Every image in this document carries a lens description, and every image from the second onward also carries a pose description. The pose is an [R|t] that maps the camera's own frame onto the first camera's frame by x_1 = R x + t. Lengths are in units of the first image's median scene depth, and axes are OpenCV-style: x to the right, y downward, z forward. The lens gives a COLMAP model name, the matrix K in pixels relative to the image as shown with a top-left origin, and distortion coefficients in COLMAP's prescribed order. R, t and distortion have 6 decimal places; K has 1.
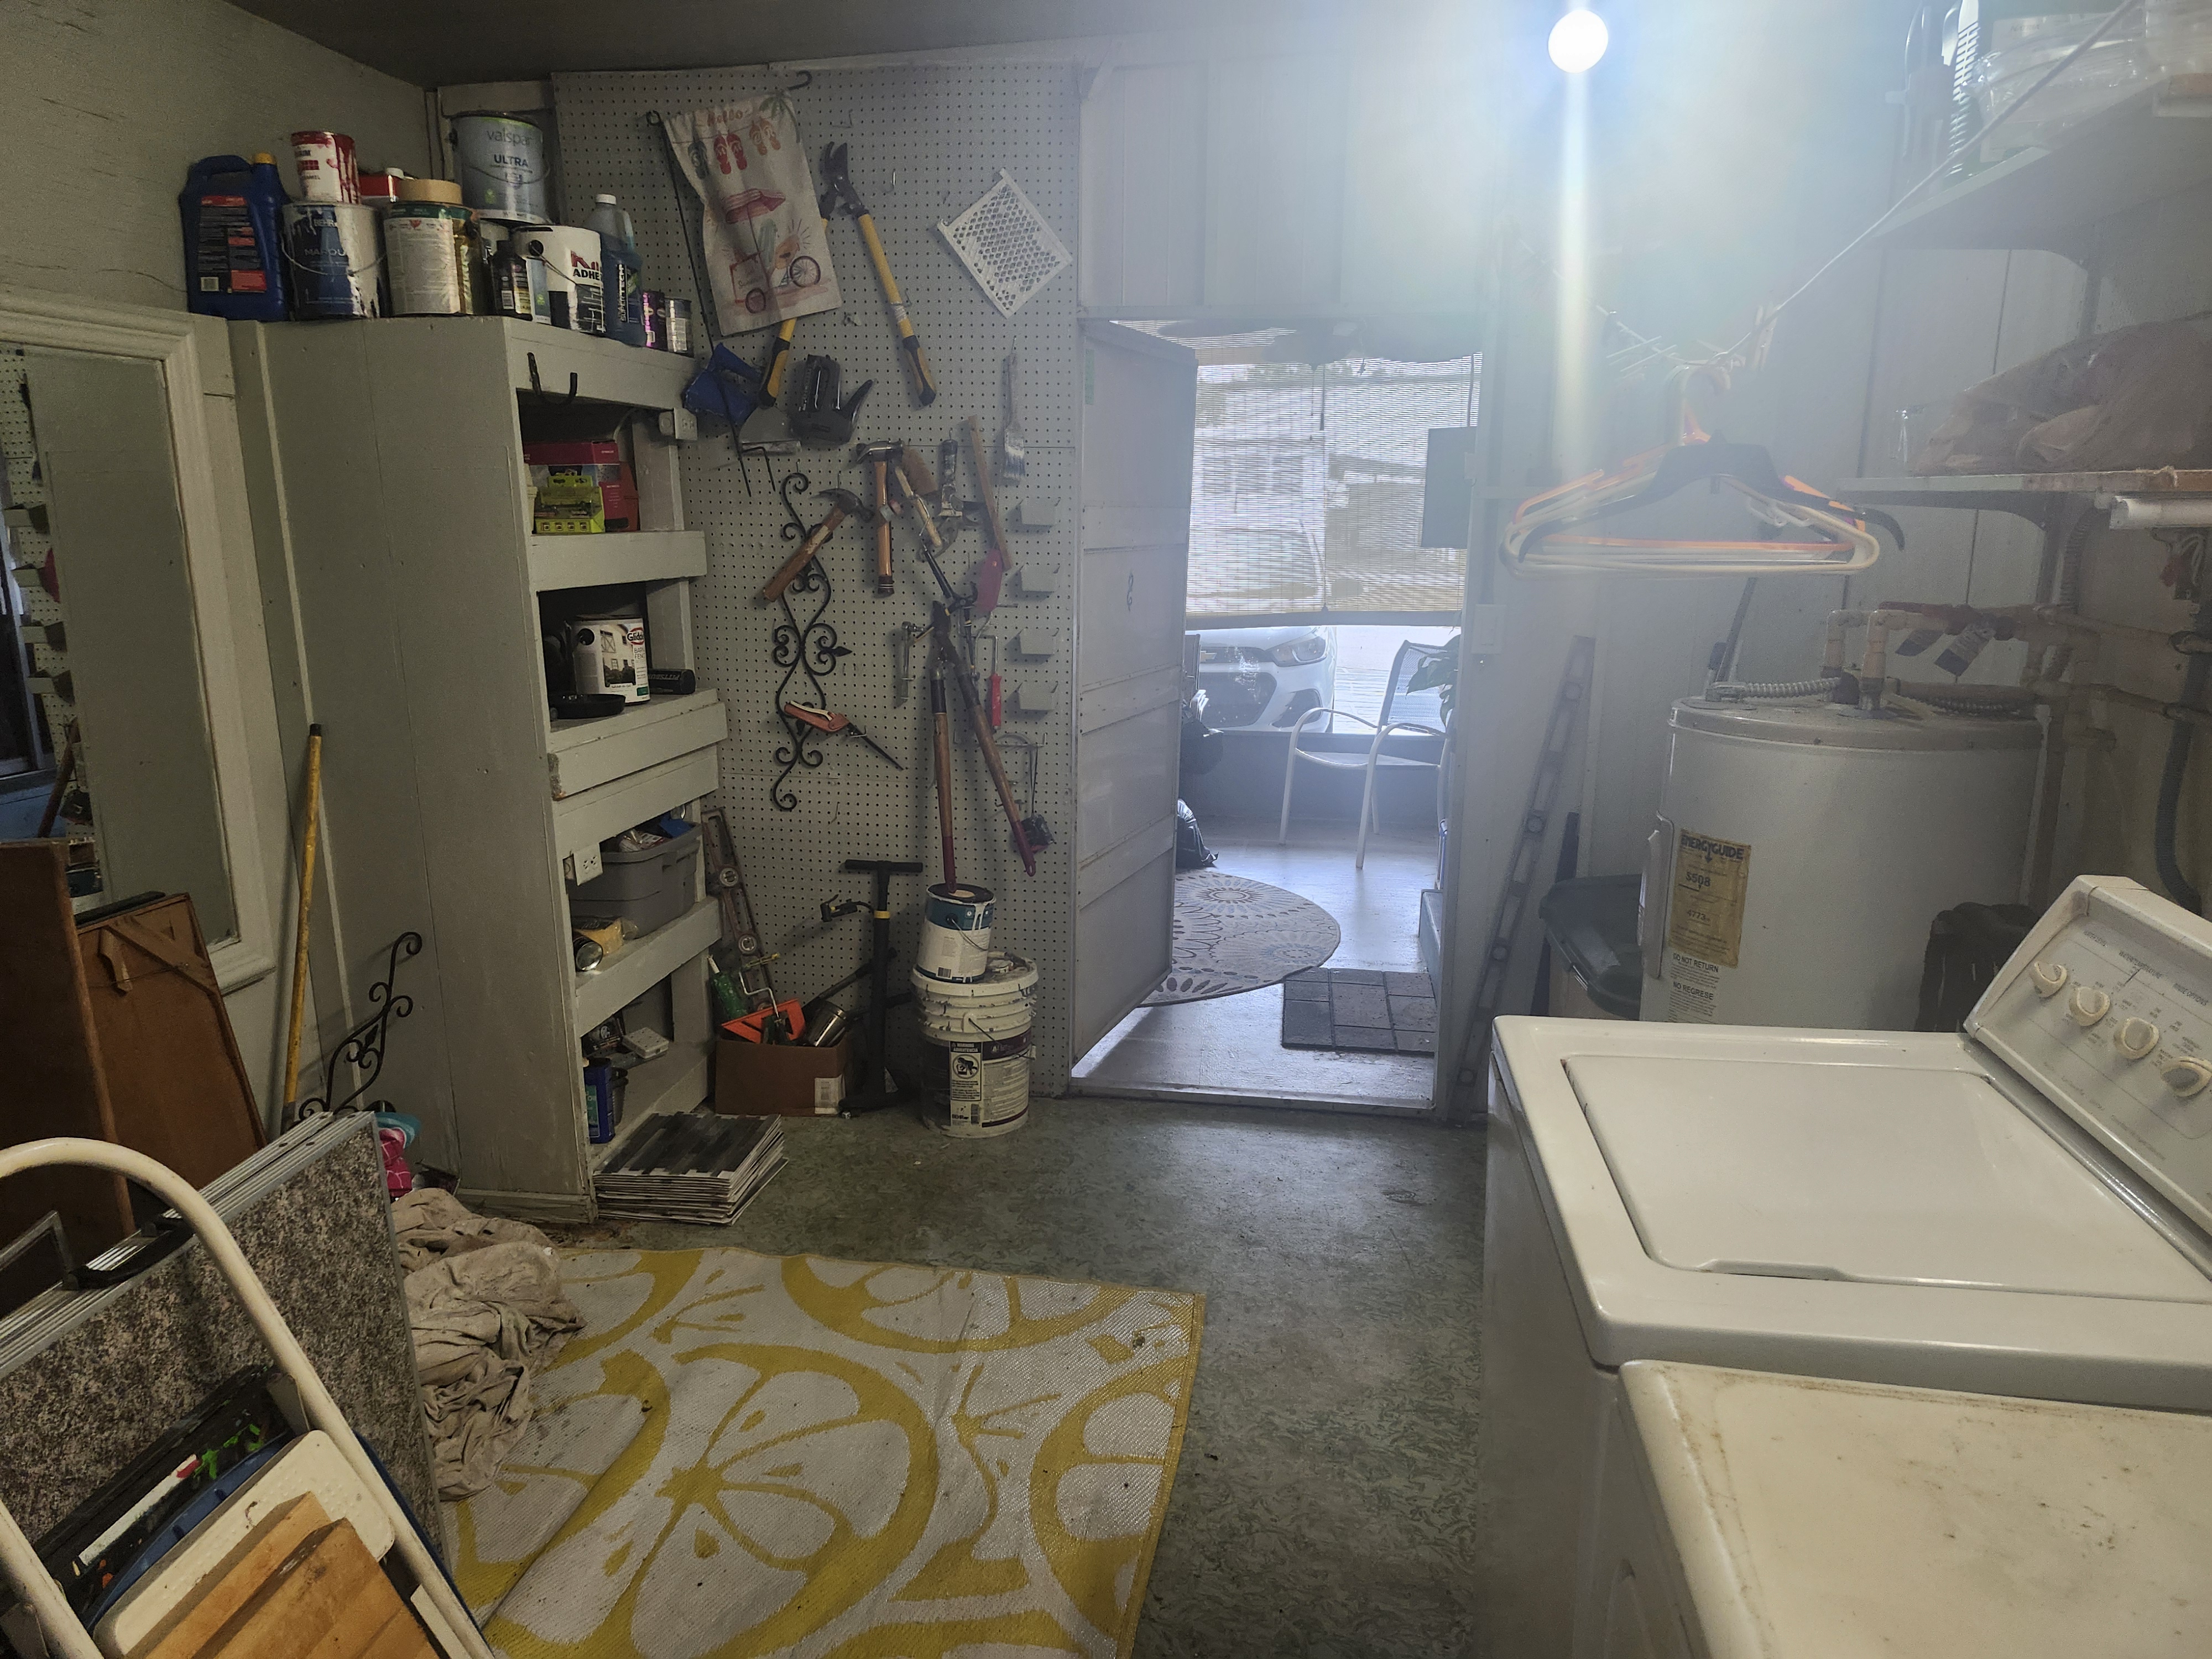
lens RADIAL K [[1527.7, 0, 1082.9], [0, 1527.7, 846.4], [0, 0, 1]] dist [0.098767, -0.146014]
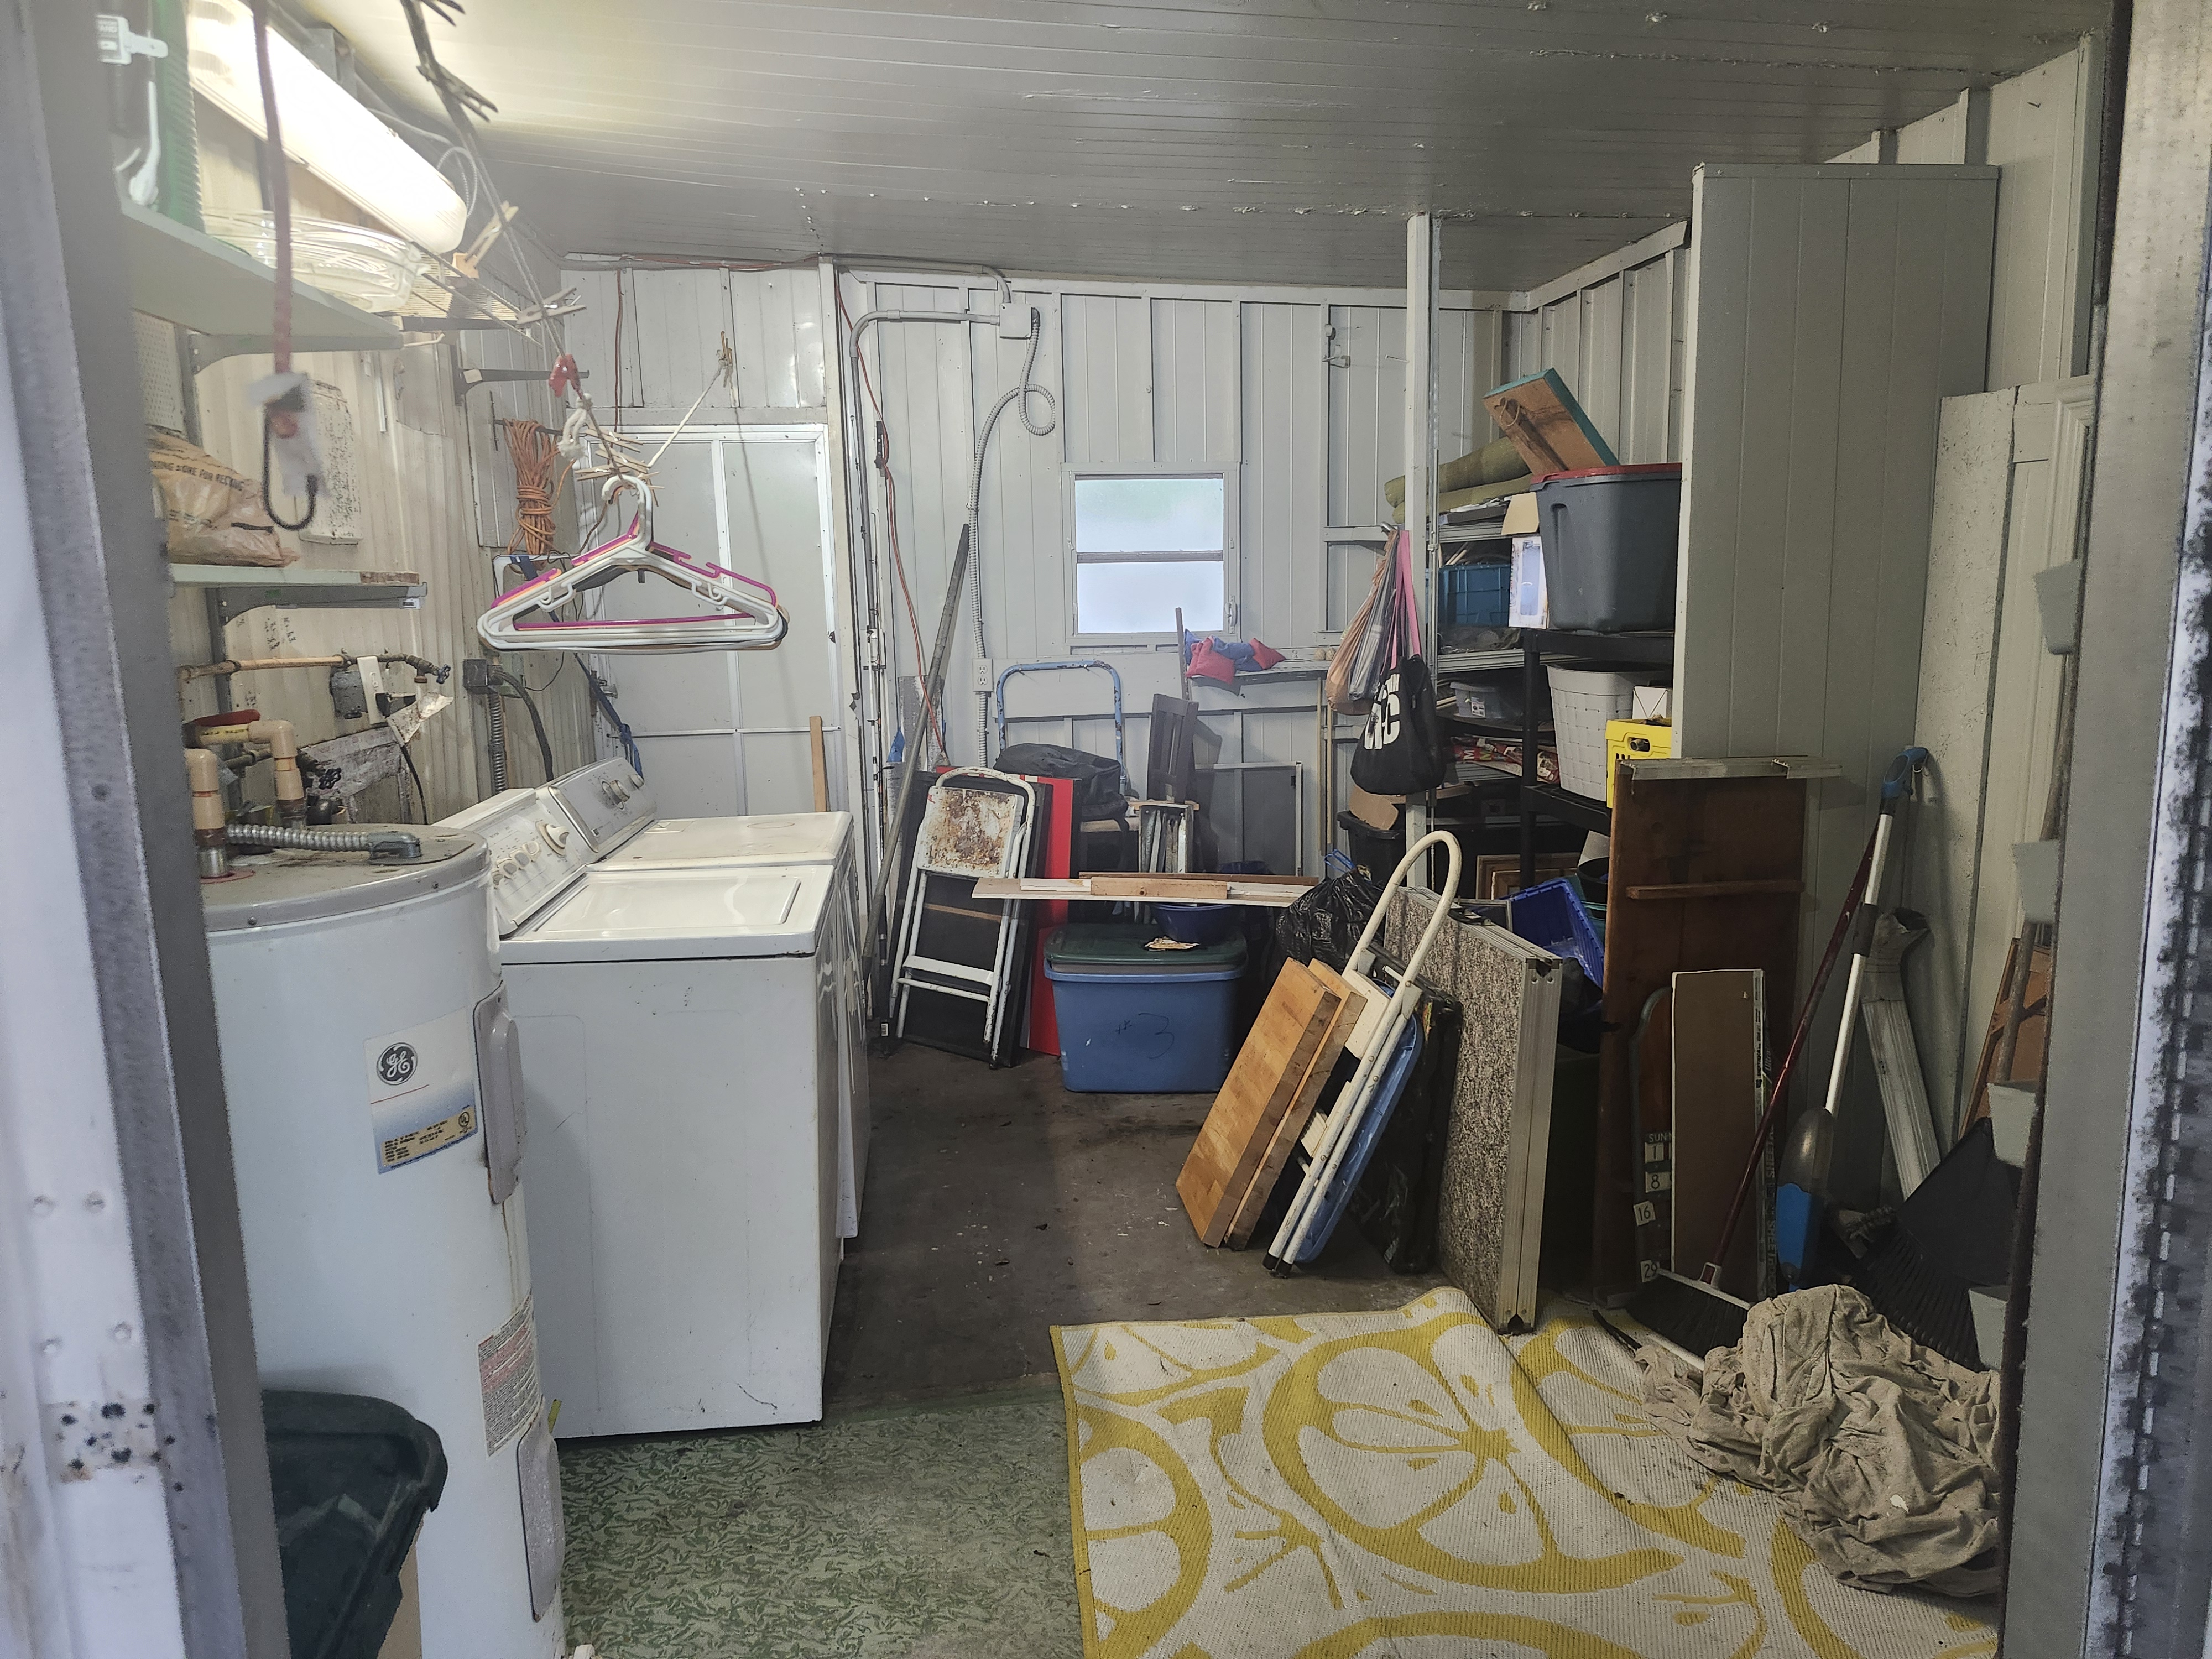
lens RADIAL K [[1527.7, 0, 1082.9], [0, 1527.7, 846.4], [0, 0, 1]] dist [0.098767, -0.146014]
pose [[-0.968208, 0.056693, -0.243637, 0.276742], [-0.039869, 0.926555, 0.374041, -0.391301], [0.246949, 0.371863, -0.894838, 1.756381]]
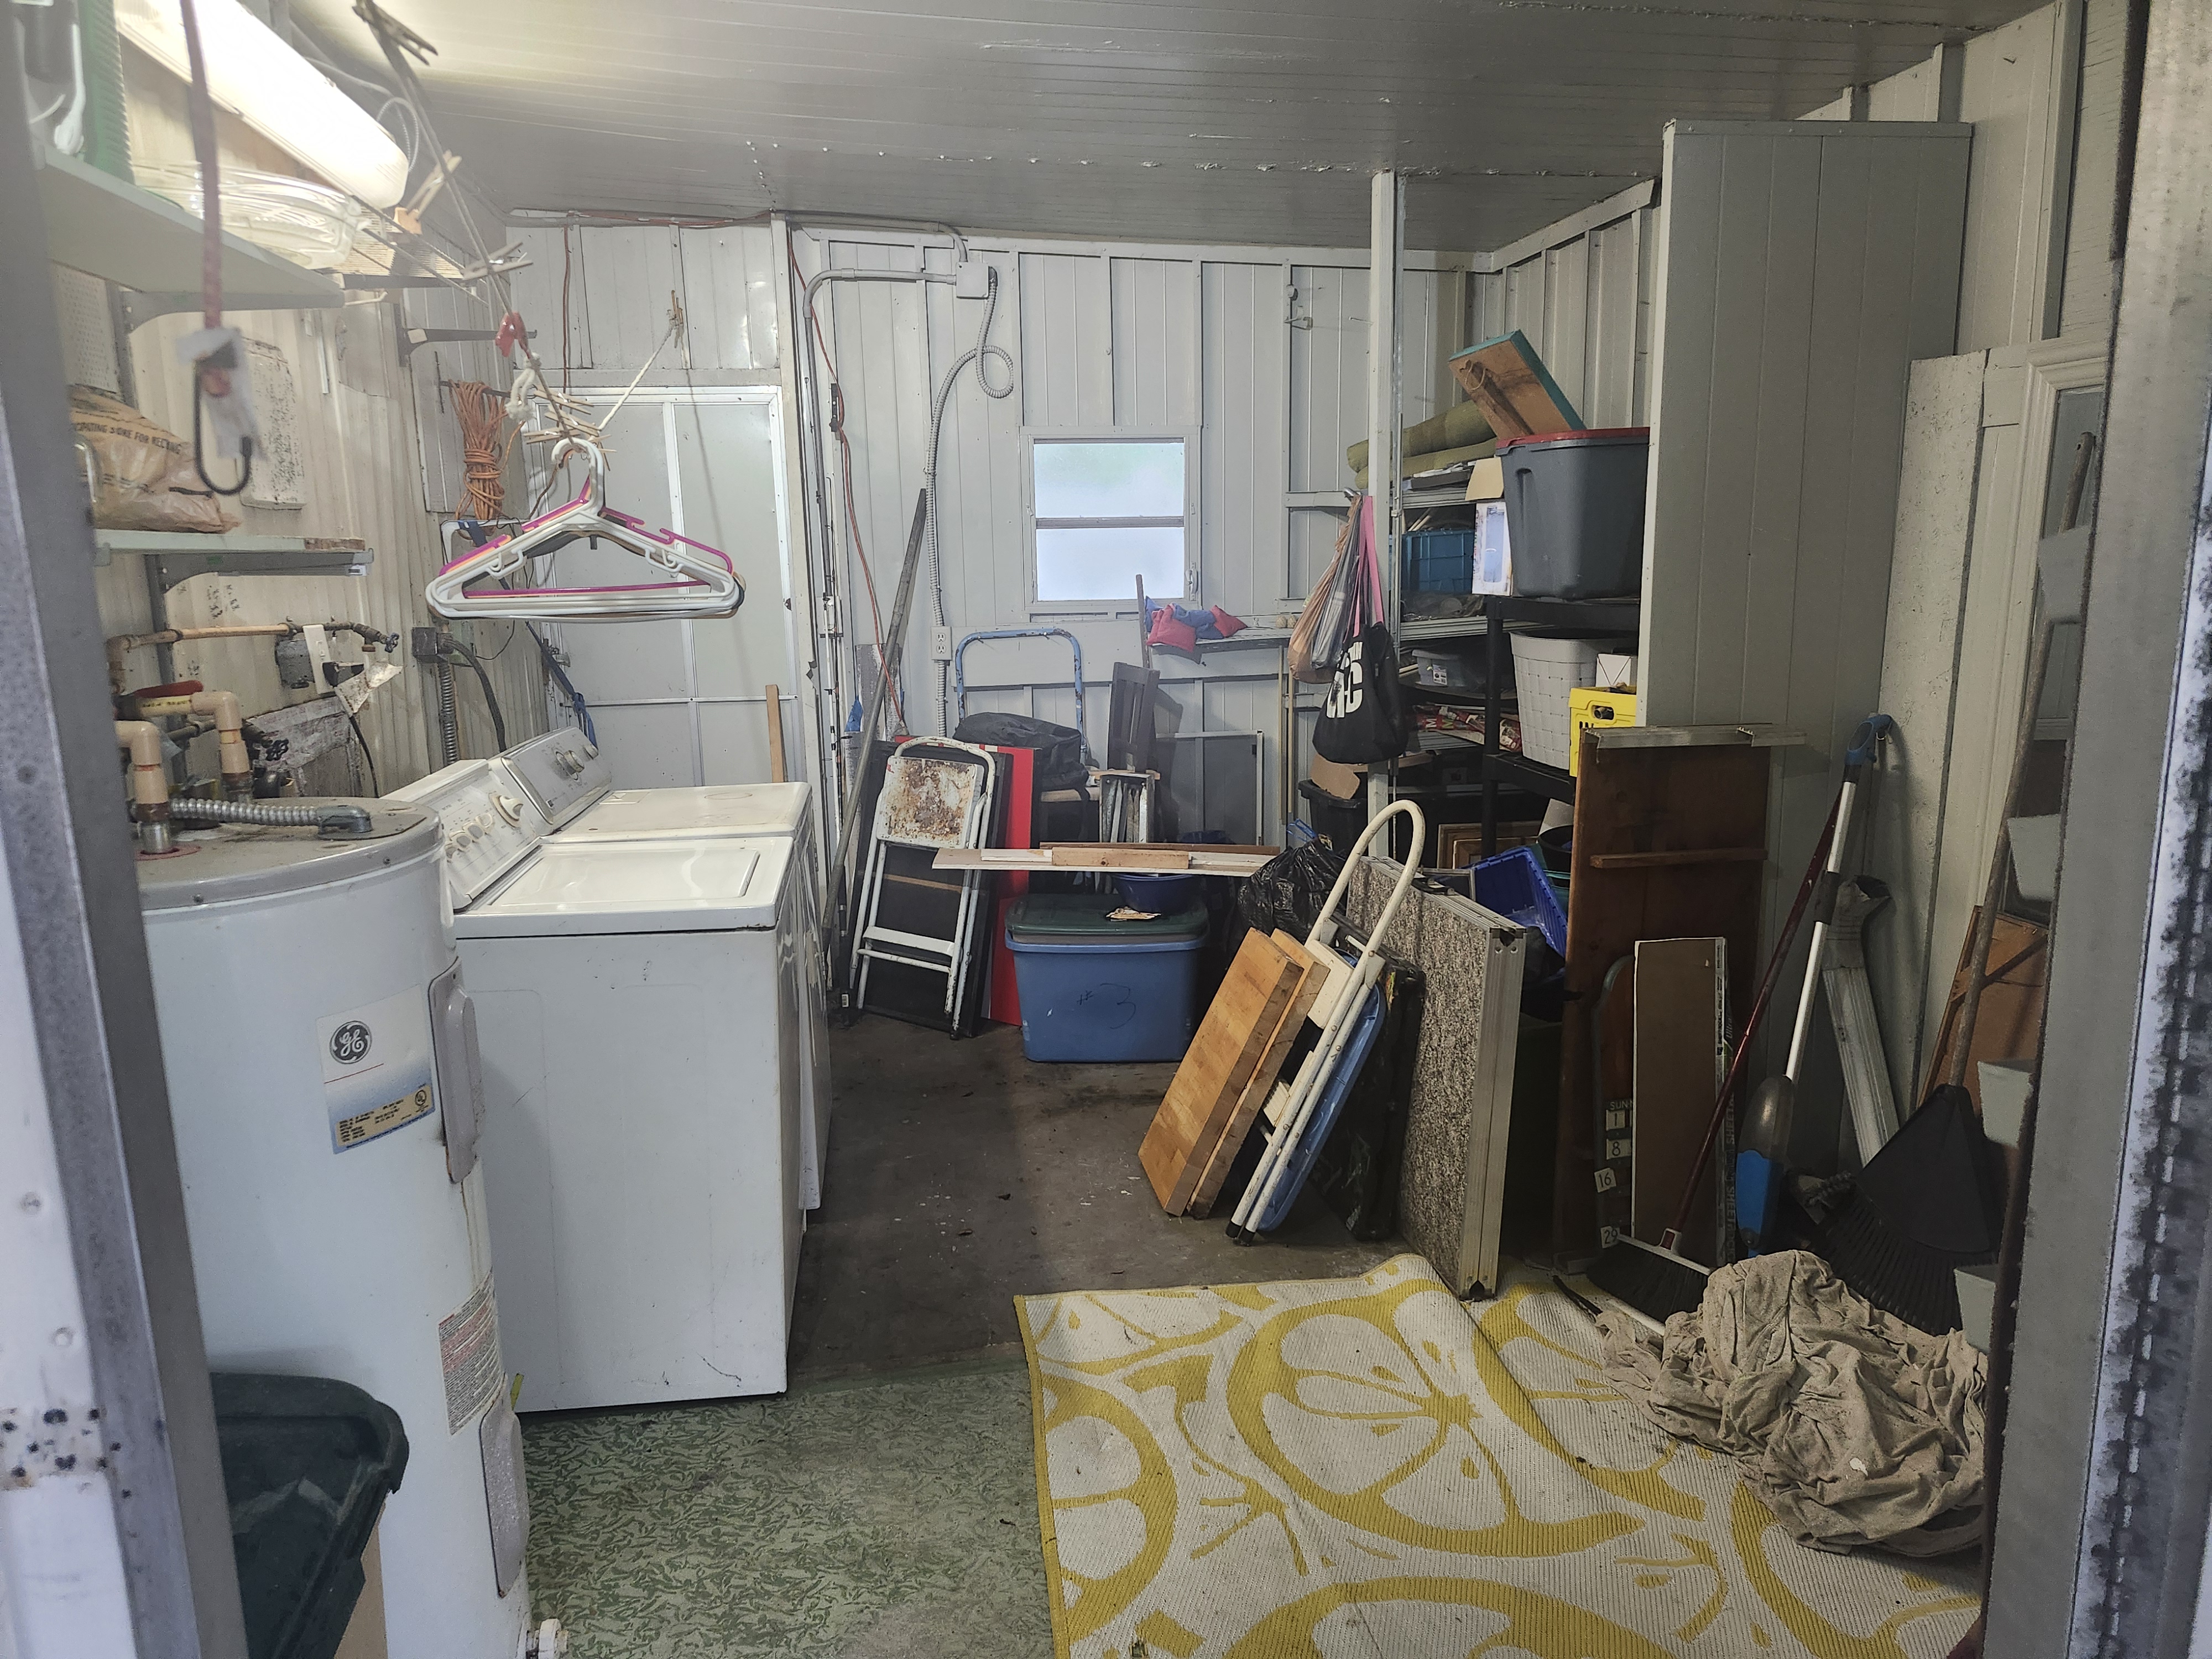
lens RADIAL K [[1526.5, 0, 1066.5], [0, 1526.5, 862.4], [0, 0, 1]] dist [0.092196, -0.127150]
pose [[-0.963688, 0.068020, -0.258222, 0.277751], [-0.043269, 0.914457, 0.402362, -0.388962], [0.263502, 0.398925, -0.878308, 1.743681]]
